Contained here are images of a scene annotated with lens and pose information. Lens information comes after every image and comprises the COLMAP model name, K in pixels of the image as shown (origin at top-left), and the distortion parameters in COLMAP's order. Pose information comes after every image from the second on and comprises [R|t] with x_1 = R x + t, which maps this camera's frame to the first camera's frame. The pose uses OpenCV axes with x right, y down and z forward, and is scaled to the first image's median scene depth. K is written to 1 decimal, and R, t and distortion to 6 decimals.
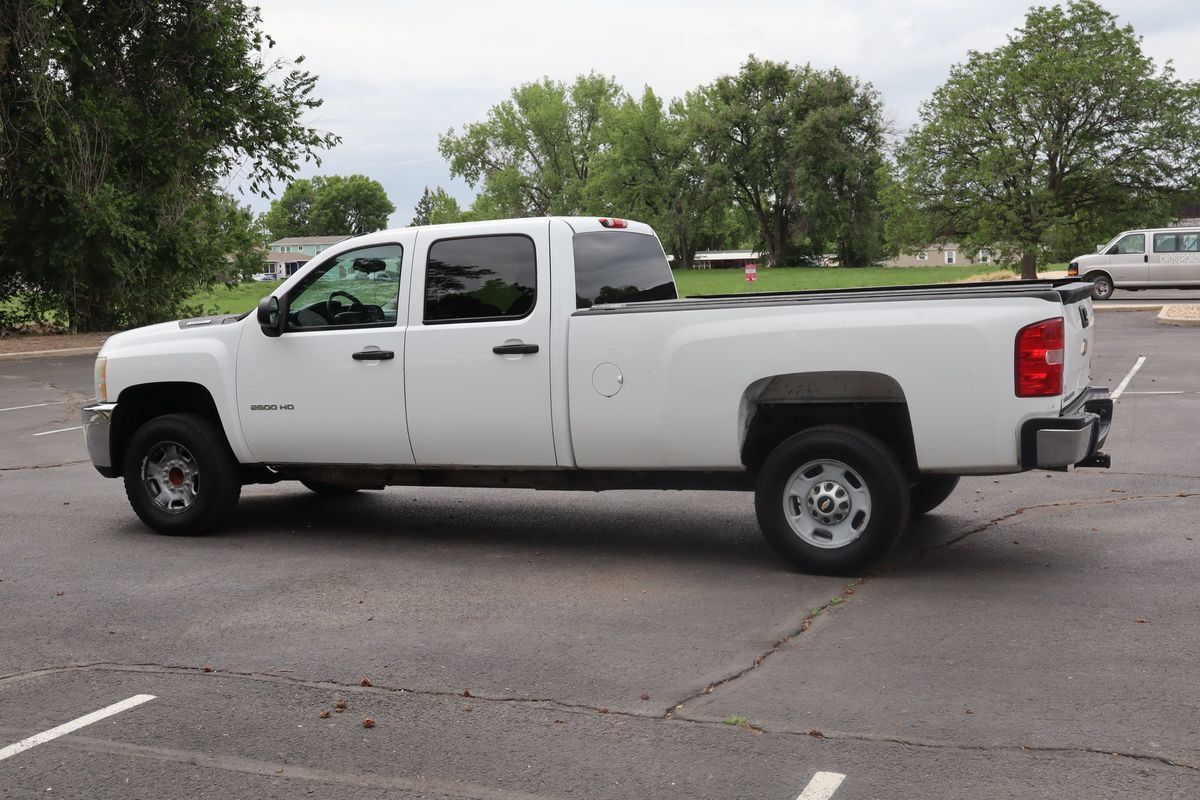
lens RADIAL K [[1415.4, 0, 600.0], [0, 1415.4, 400.0], [0, 0, 1]] dist [0.012998, 0.004966]
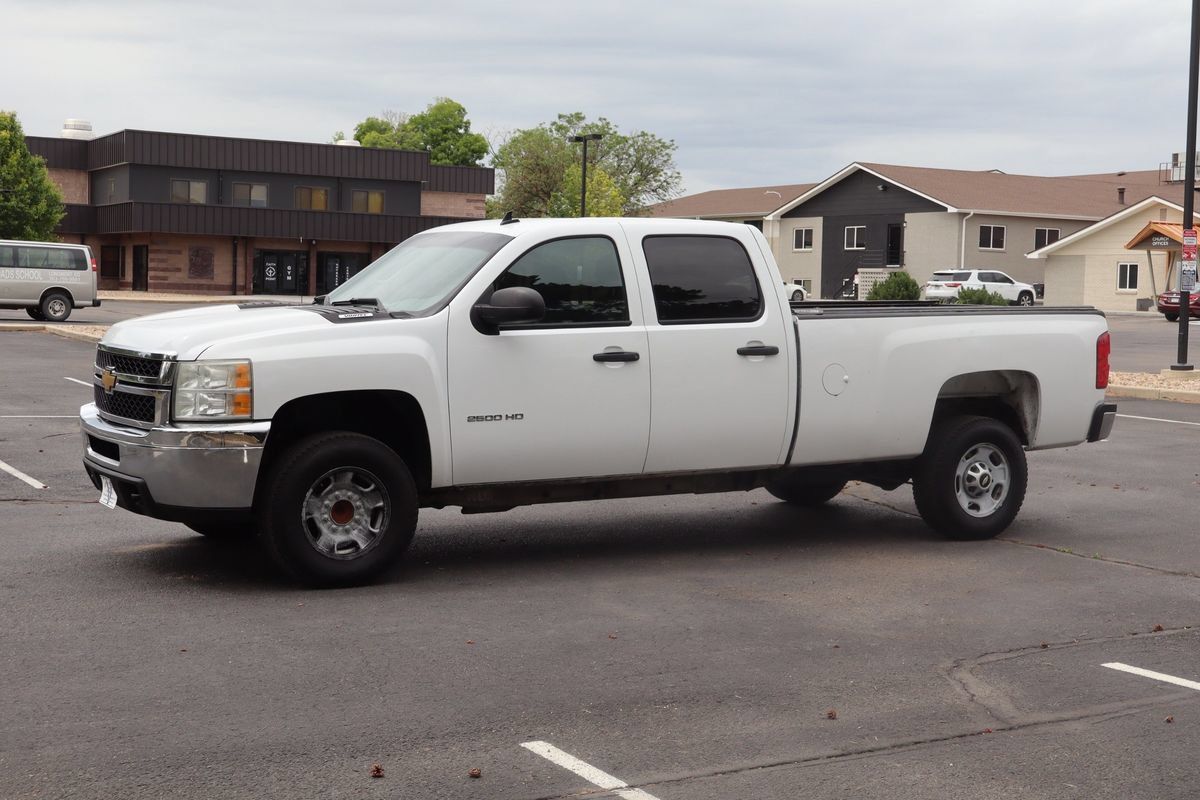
lens RADIAL K [[1653.8, 0, 600.0], [0, 1653.8, 400.0], [0, 0, 1]] dist [0.038930, 0.018742]
pose [[0.584303, -0.012505, 0.811439, -0.223836], [0.032870, 0.999425, -0.008267, 0.001097], [-0.810870, 0.031502, 0.584378, 0.082514]]
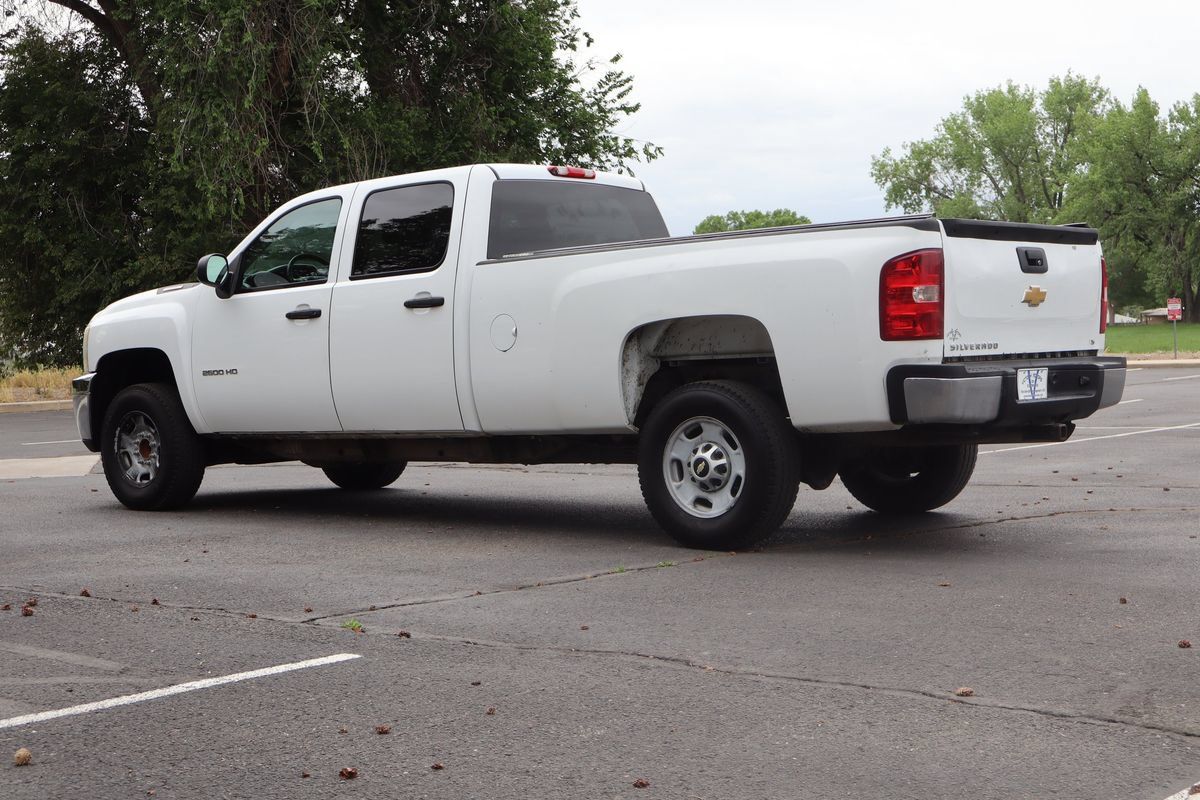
lens RADIAL K [[1771.5, 0, 600.0], [0, 1771.5, 400.0], [0, 0, 1]] dist [0.009467, -0.074533]
pose [[0.961314, 0.014644, -0.275066, 0.076111], [-0.028845, 0.998447, -0.047654, 0.016300], [0.273941, 0.053745, 0.960244, -0.015382]]
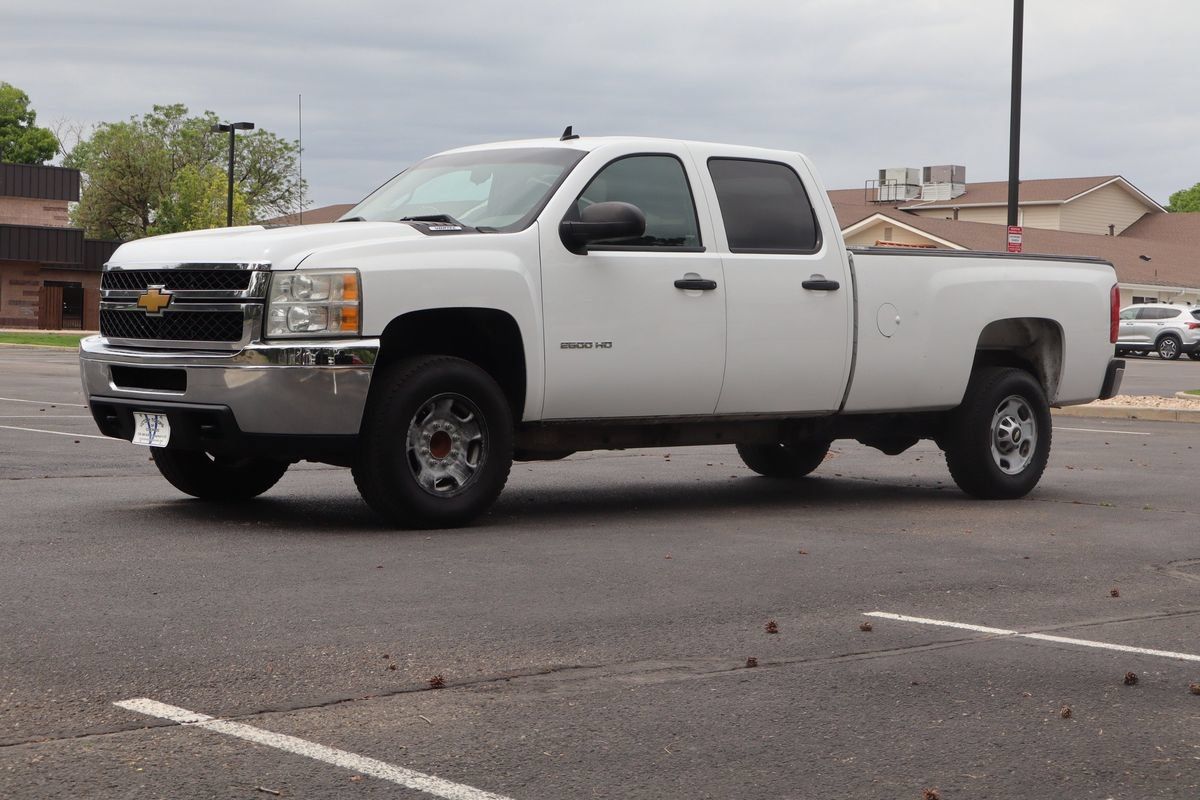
lens RADIAL K [[2027.4, 0, 600.0], [0, 2027.4, 400.0], [0, 0, 1]] dist [0.000060, 0.025254]
pose [[0.400059, 0.013704, 0.916387, -0.277771], [0.043920, 0.998453, -0.034105, 0.016359], [-0.915436, 0.053892, 0.398838, 0.123948]]
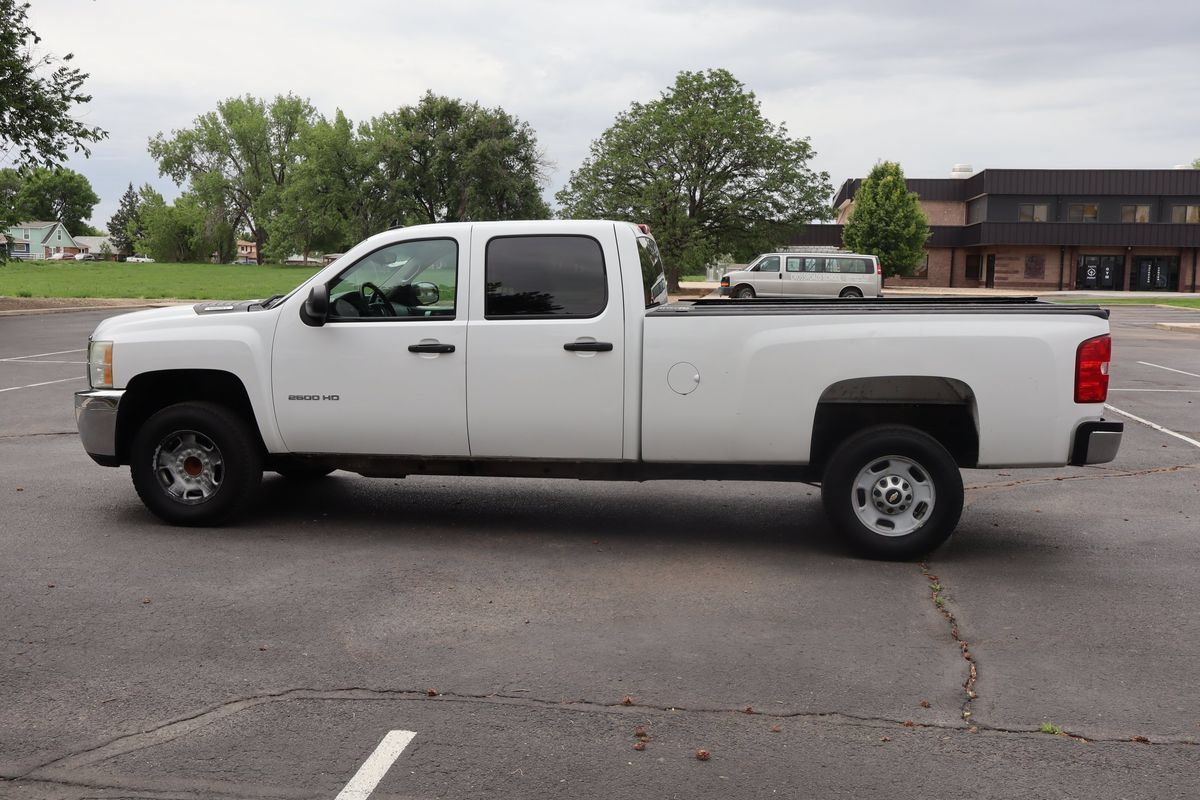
lens RADIAL K [[1151.4, 0, 600.0], [0, 1151.4, 400.0], [0, 0, 1]] dist [0.023886, -0.021870]
pose [[0.962829, 0.012917, 0.269802, -0.057317], [-0.018431, 0.999670, 0.017915, -0.002512], [-0.269482, -0.022221, 0.962749, 0.037941]]
